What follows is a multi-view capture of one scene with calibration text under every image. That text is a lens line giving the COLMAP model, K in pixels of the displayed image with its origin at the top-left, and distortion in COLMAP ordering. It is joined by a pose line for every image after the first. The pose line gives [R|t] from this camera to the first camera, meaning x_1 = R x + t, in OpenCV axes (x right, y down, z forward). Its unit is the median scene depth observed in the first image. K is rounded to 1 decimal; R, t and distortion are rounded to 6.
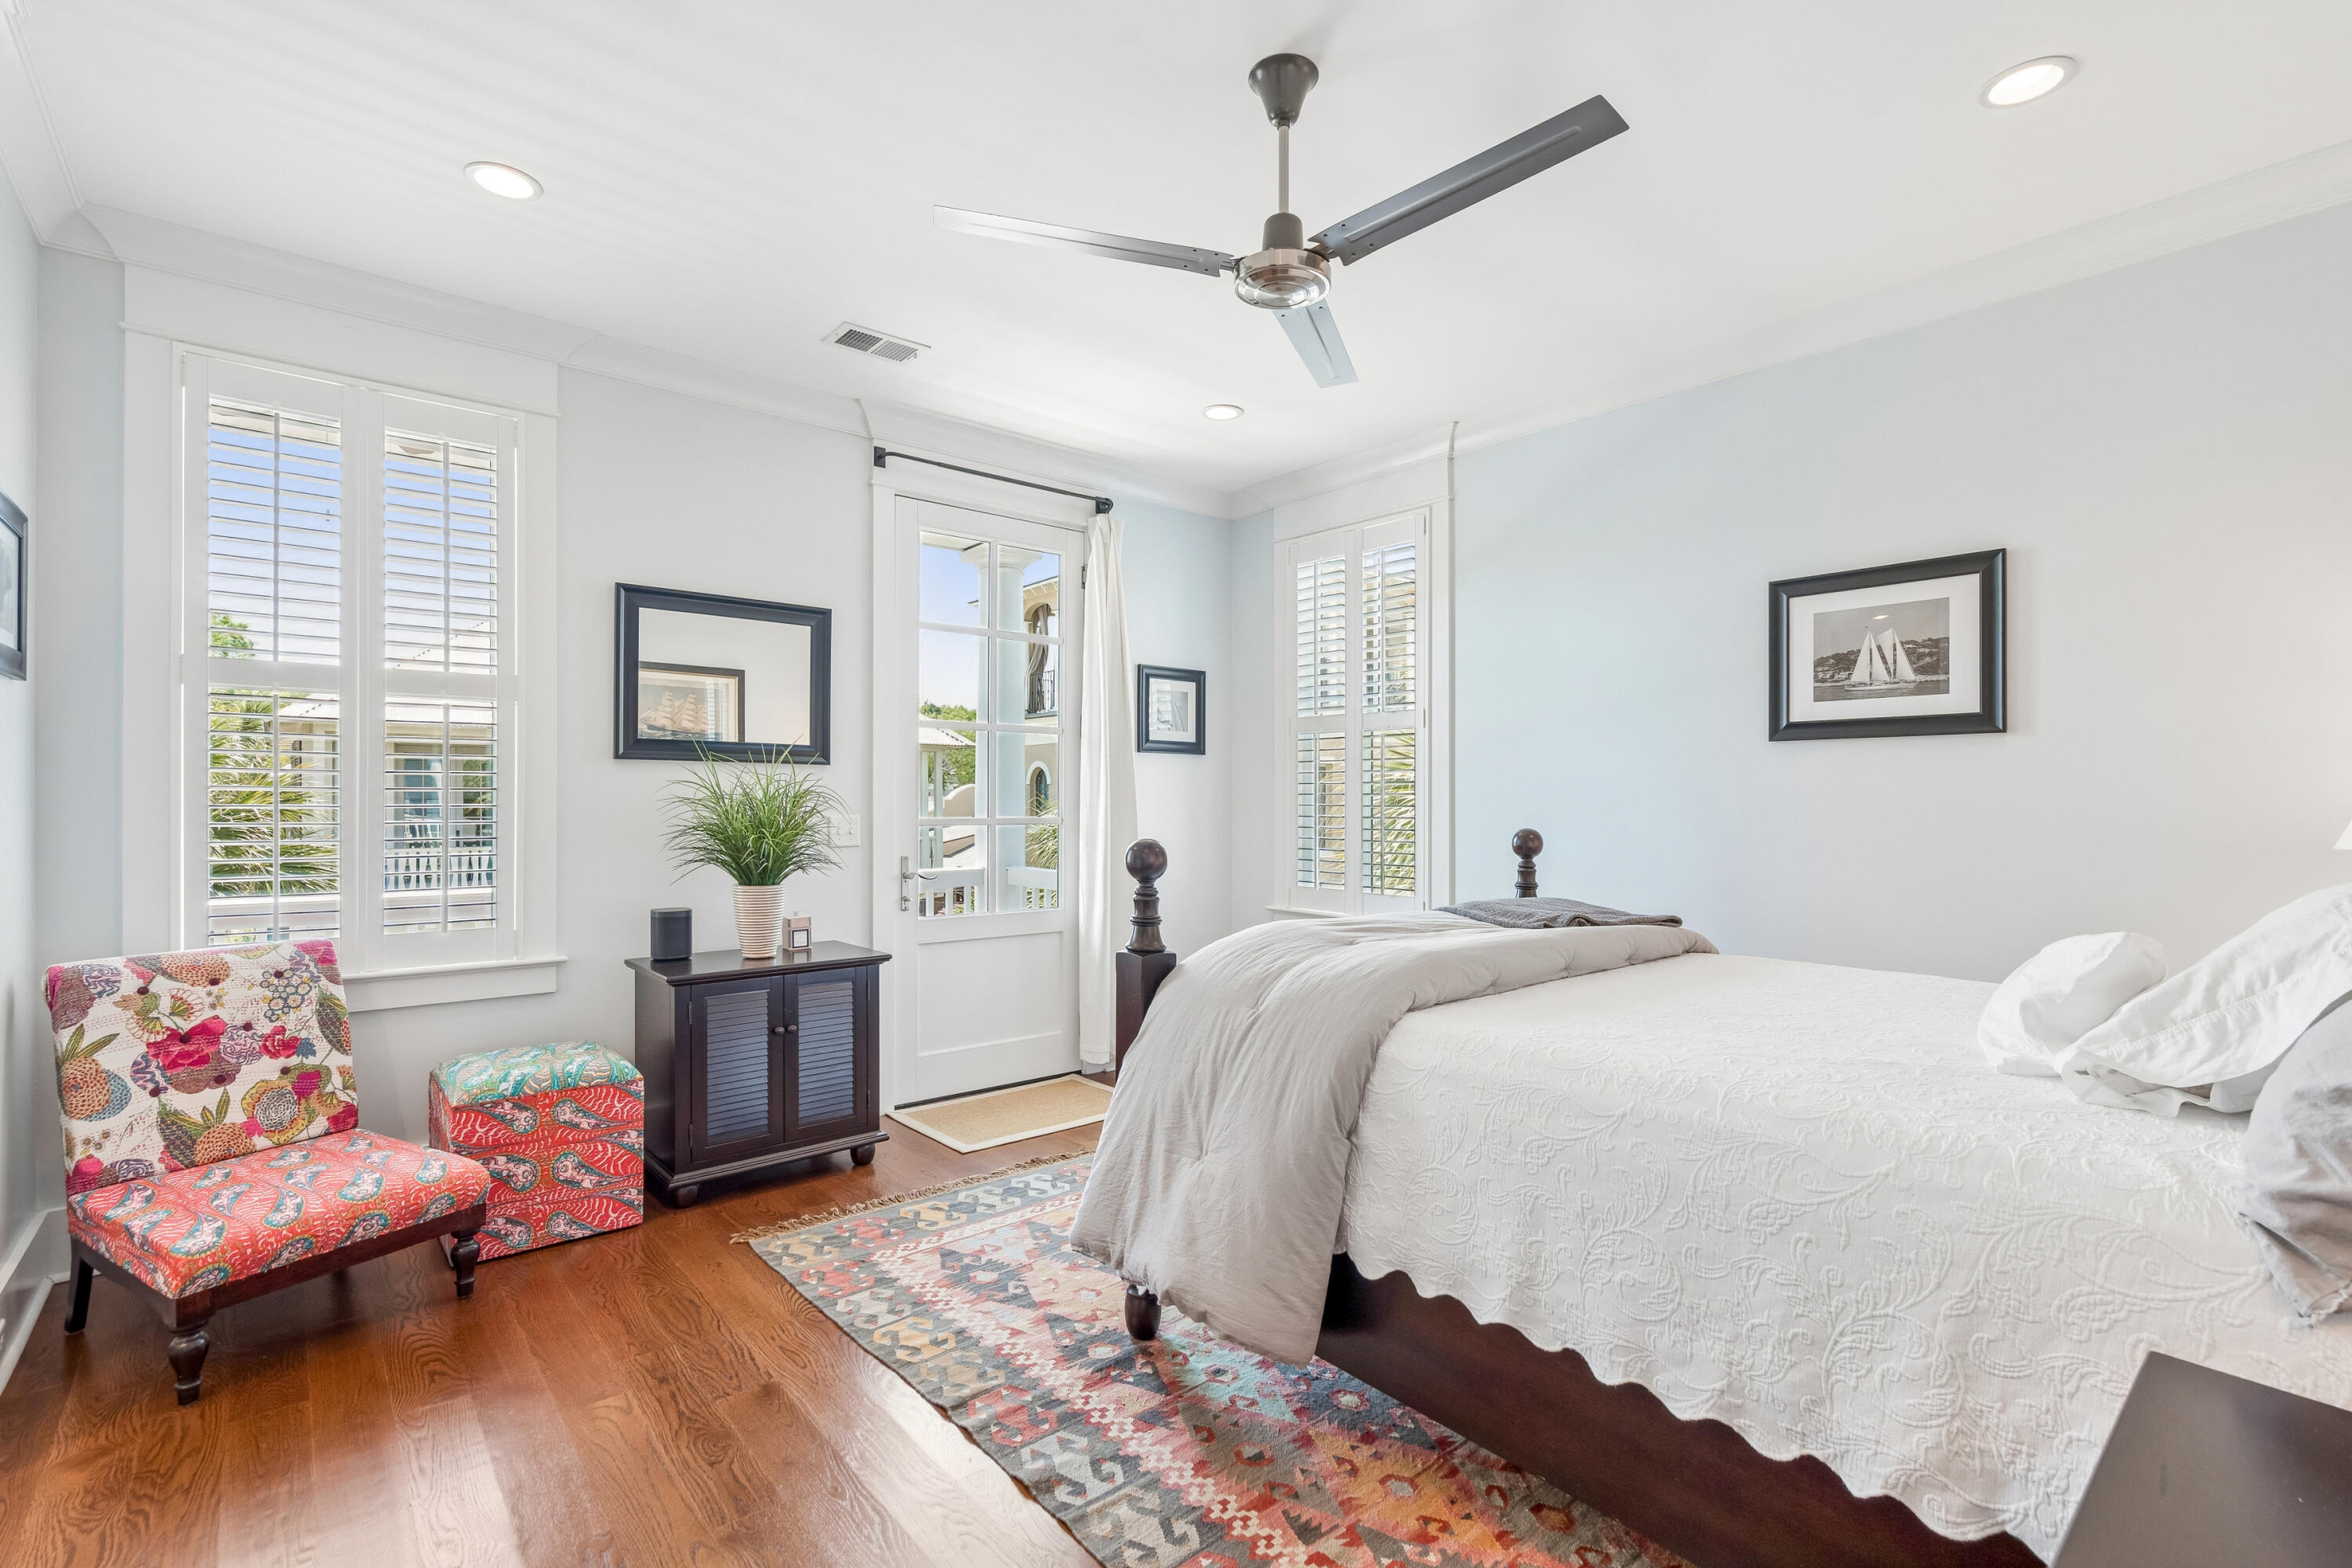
lens RADIAL K [[1079.3, 0, 1177.0], [0, 1079.3, 802.5], [0, 0, 1]] dist [0.002032, 0.000393]
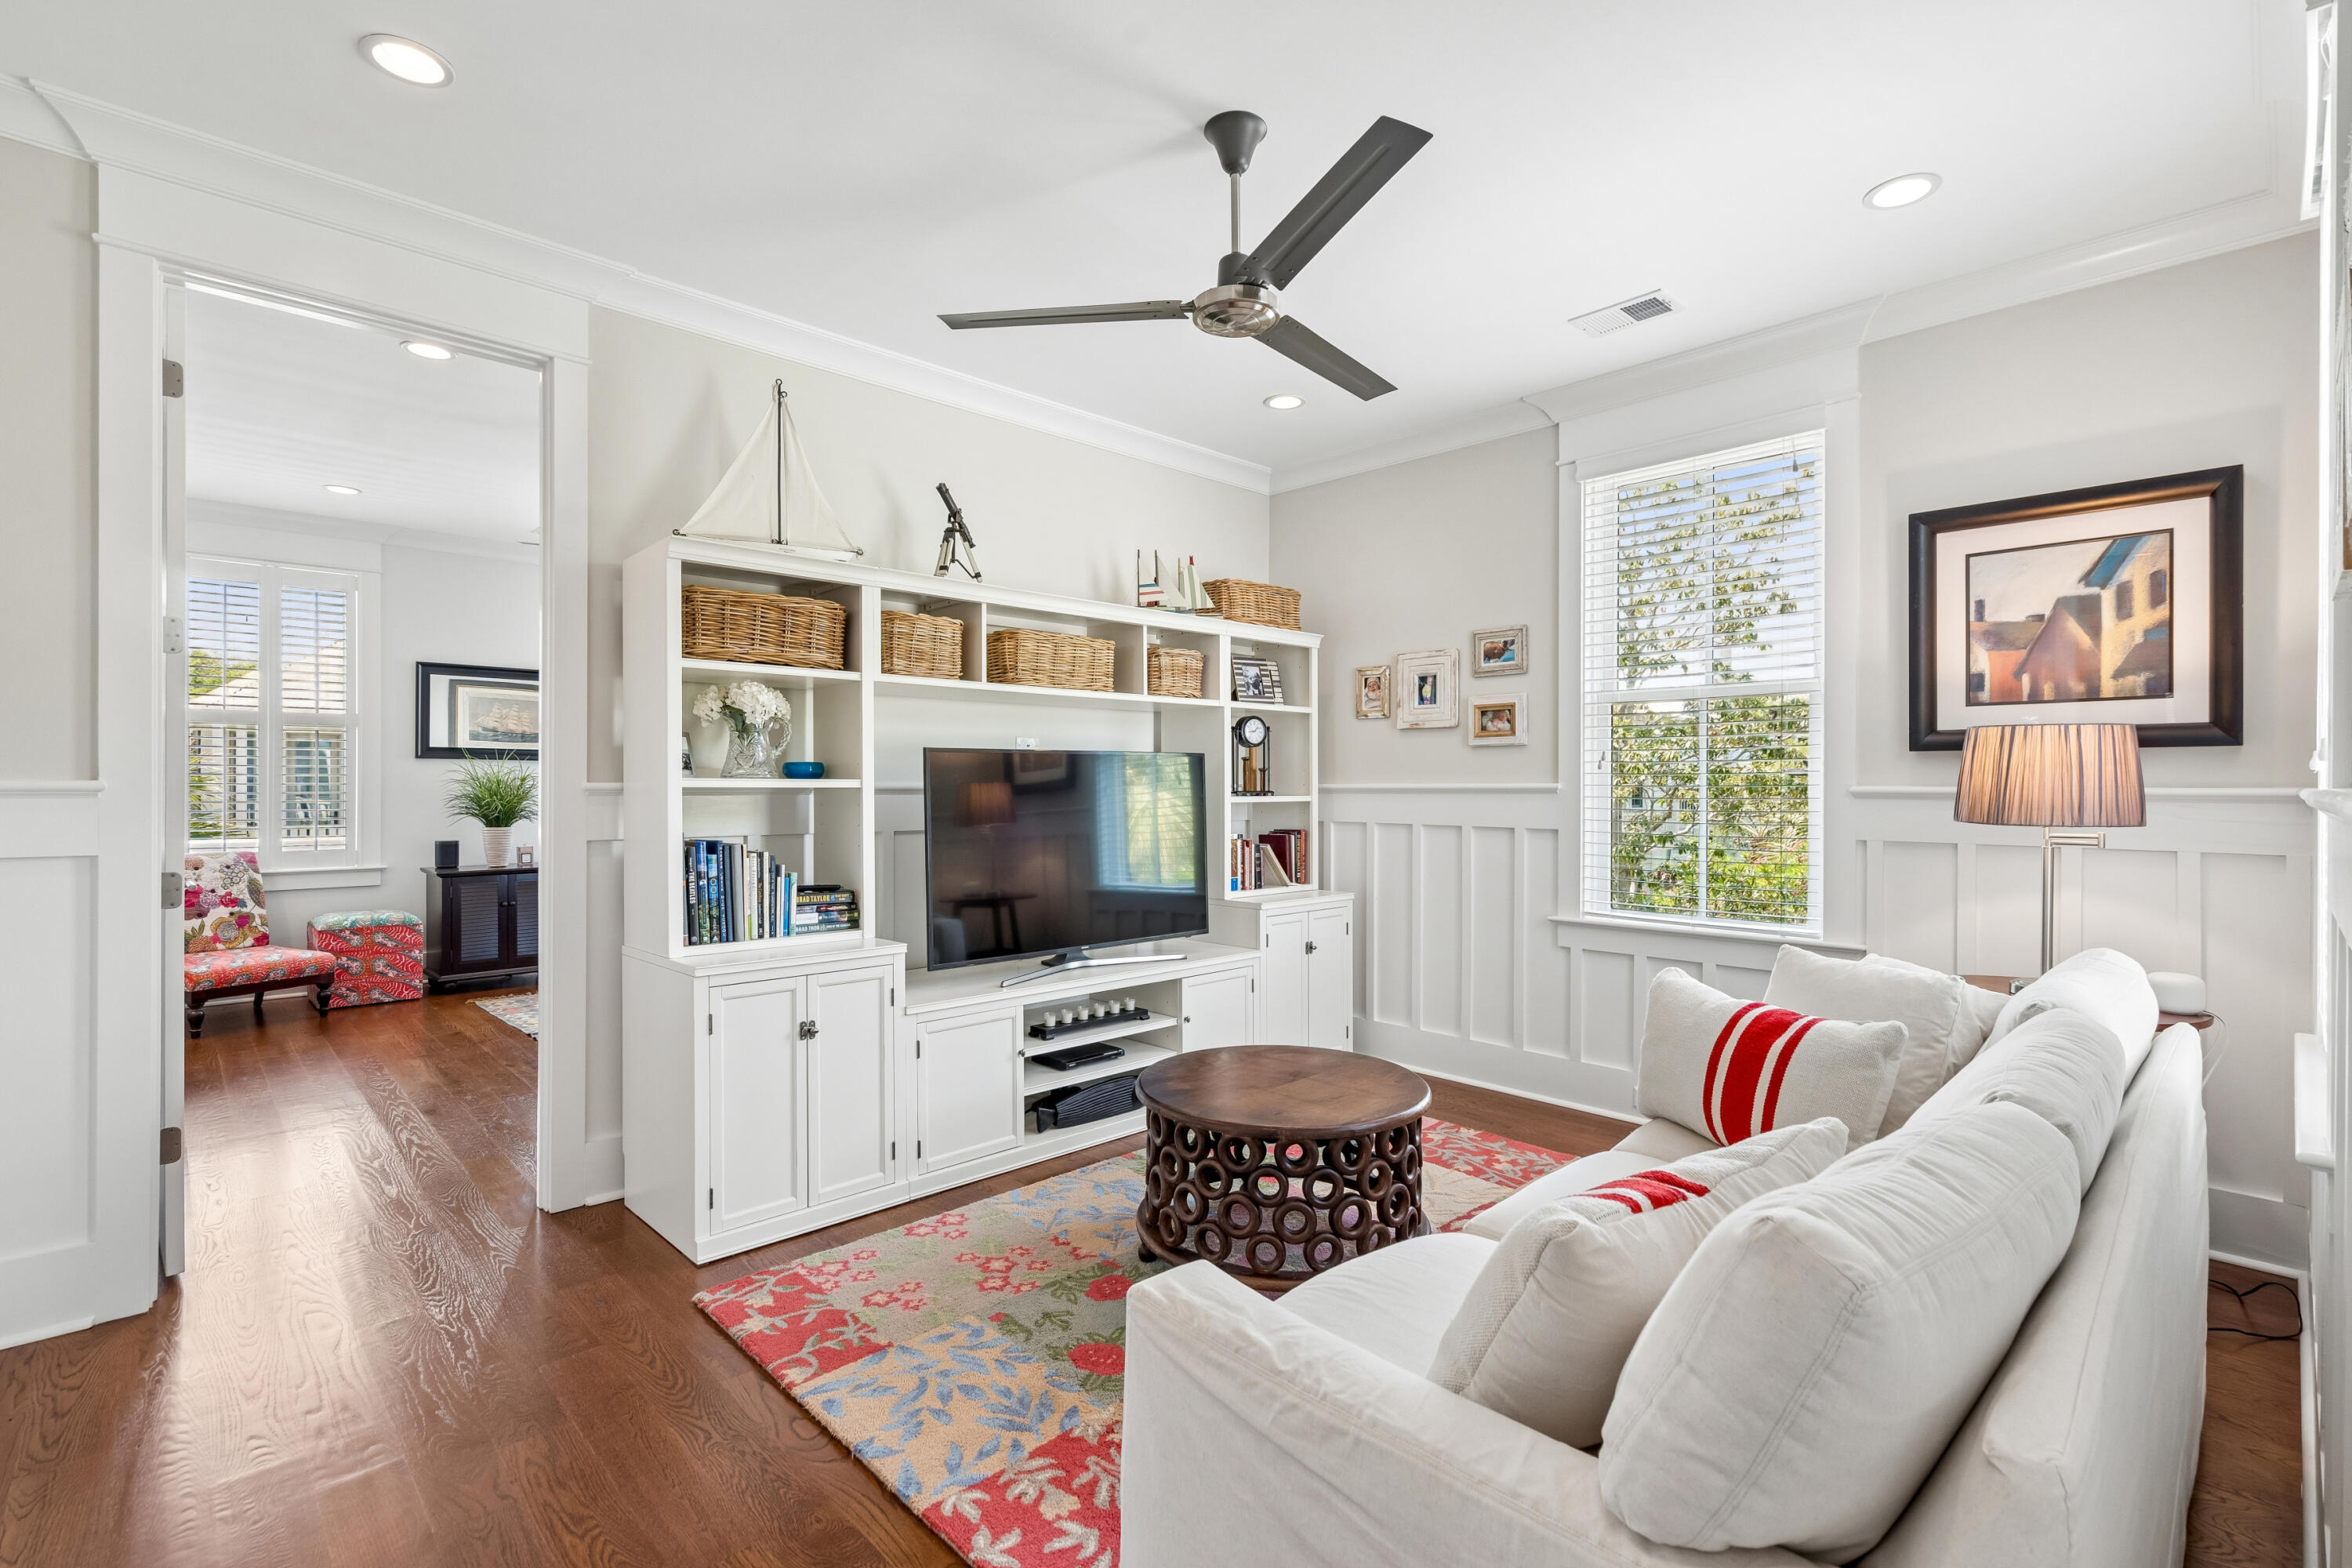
lens RADIAL K [[1072.3, 0, 1179.8], [0, 1072.3, 790.8], [0, 0, 1]] dist [-0.000123, 0.000272]
pose [[0.998073, -0.000029, 0.062058, 0.776631], [-0.000096, 0.999998, 0.002004, 0.012546], [-0.062058, -0.002006, 0.998071, -1.051846]]
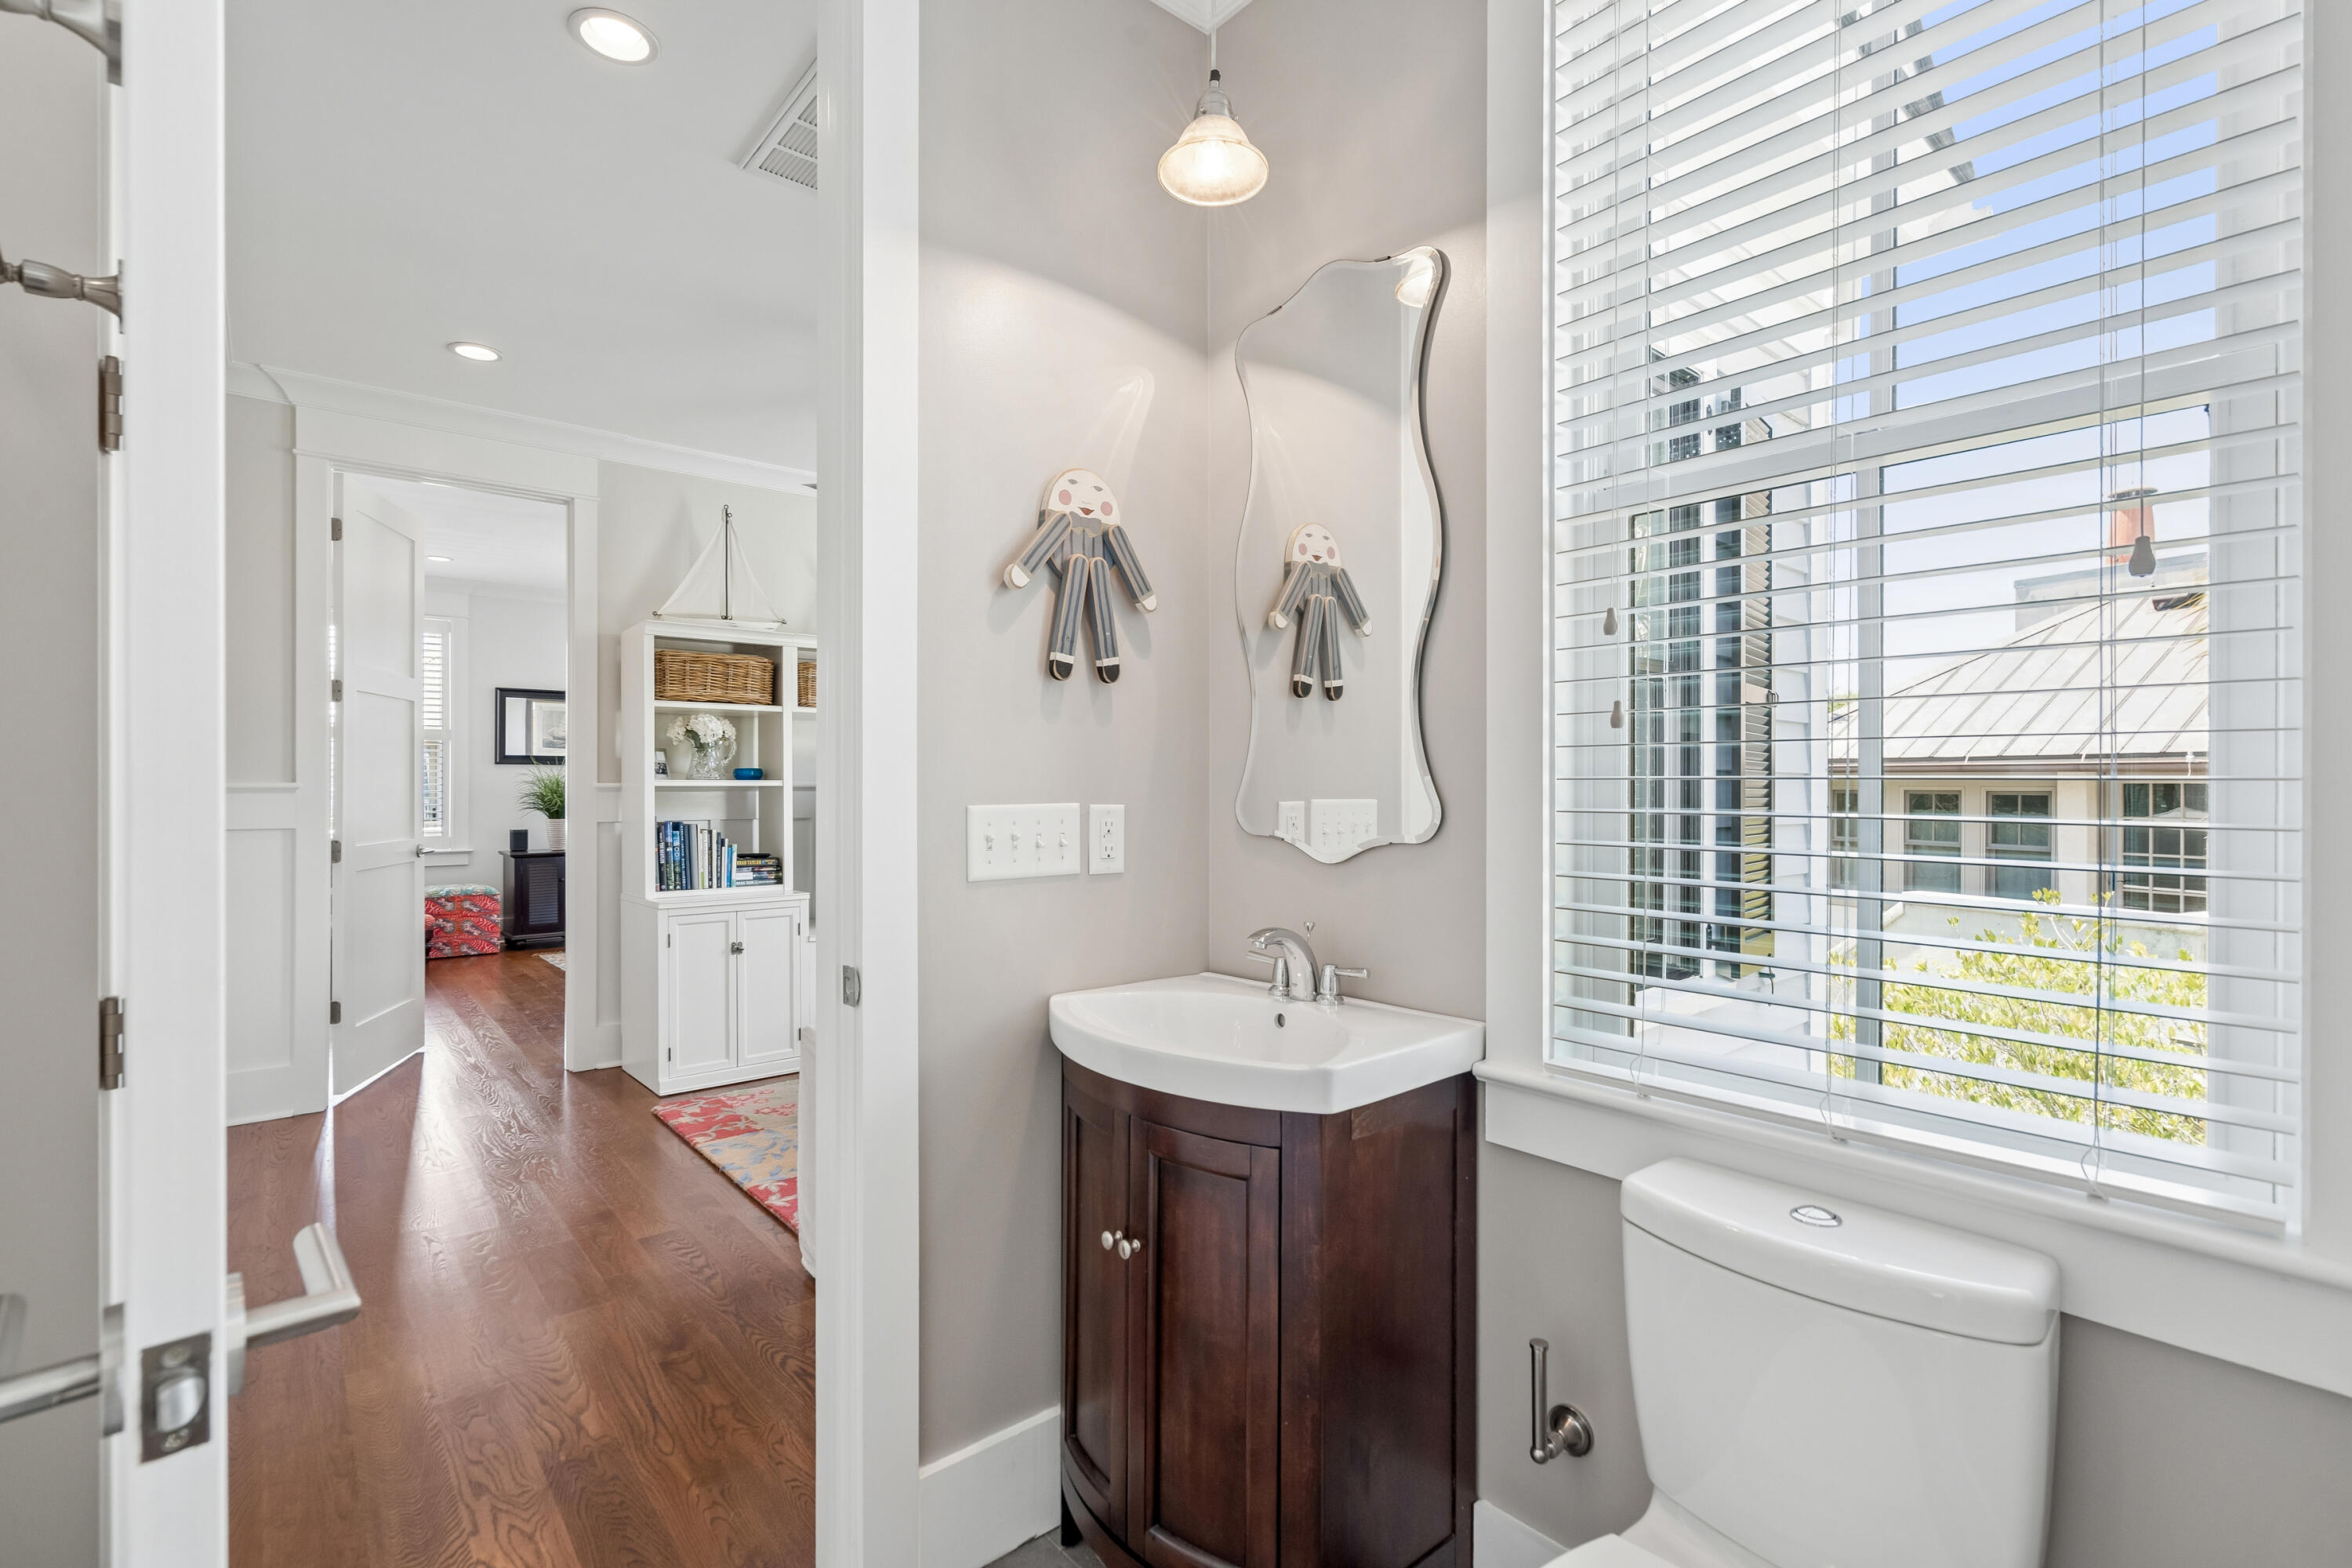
lens RADIAL K [[1070.3, 0, 1173.3], [0, 1070.3, 788.2], [0, 0, 1]] dist [0.001165, 0.000647]
pose [[0.999997, -0.002319, -0.000396, 1.095890], [0.002319, 0.999997, 0.000282, 0.015614], [0.000395, -0.000283, 1.000000, -1.516464]]
